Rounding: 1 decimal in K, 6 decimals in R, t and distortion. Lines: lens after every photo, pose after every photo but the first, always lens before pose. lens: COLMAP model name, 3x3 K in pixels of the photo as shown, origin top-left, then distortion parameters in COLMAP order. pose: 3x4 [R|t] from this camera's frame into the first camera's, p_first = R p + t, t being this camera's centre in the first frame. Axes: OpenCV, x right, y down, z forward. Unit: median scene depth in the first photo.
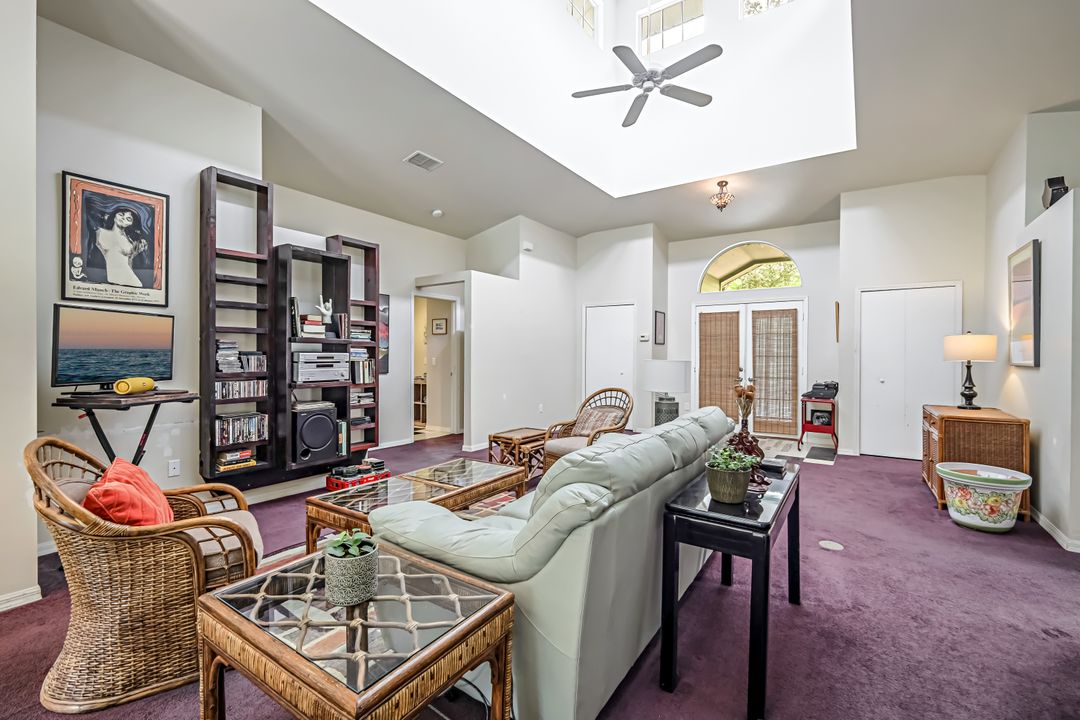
lens RADIAL K [[476.4, 0, 536.9], [0, 476.4, 357.4], [0, 0, 1]] dist [0.001689, 0.000214]
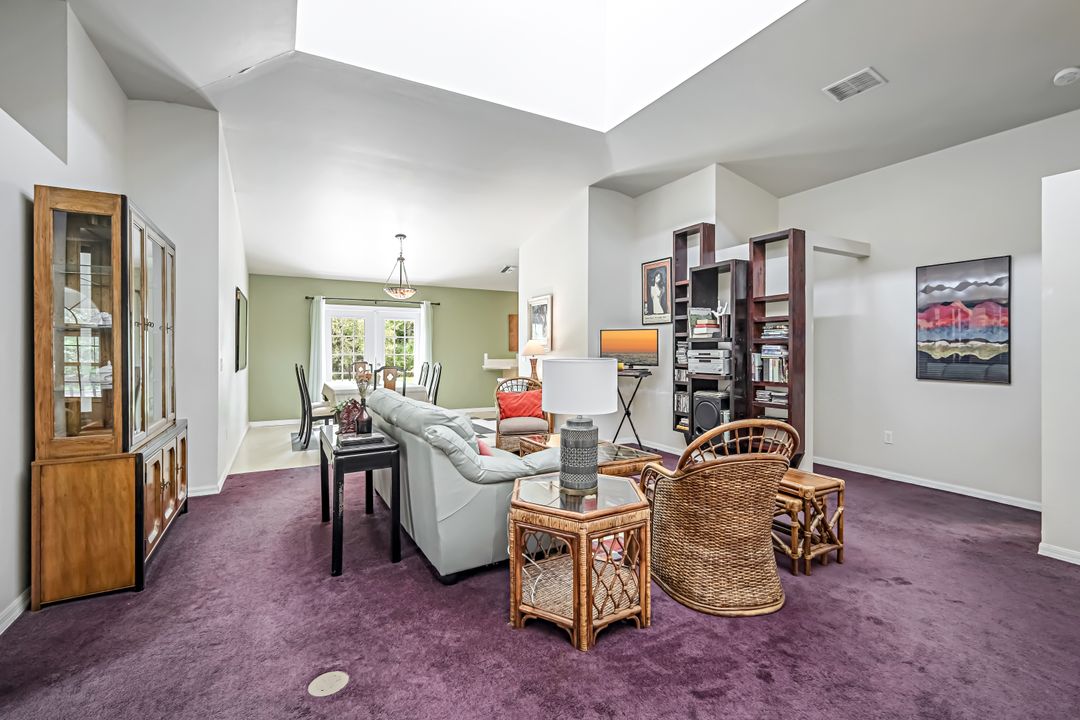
lens RADIAL K [[476.4, 0, 536.9], [0, 476.4, 357.4], [0, 0, 1]] dist [0.001689, 0.000214]
pose [[-0.452987, 0.003795, -0.891509, 0.894344], [-0.013033, 0.999856, 0.010879, 0.001789], [0.891422, 0.016547, -0.452872, 1.285392]]
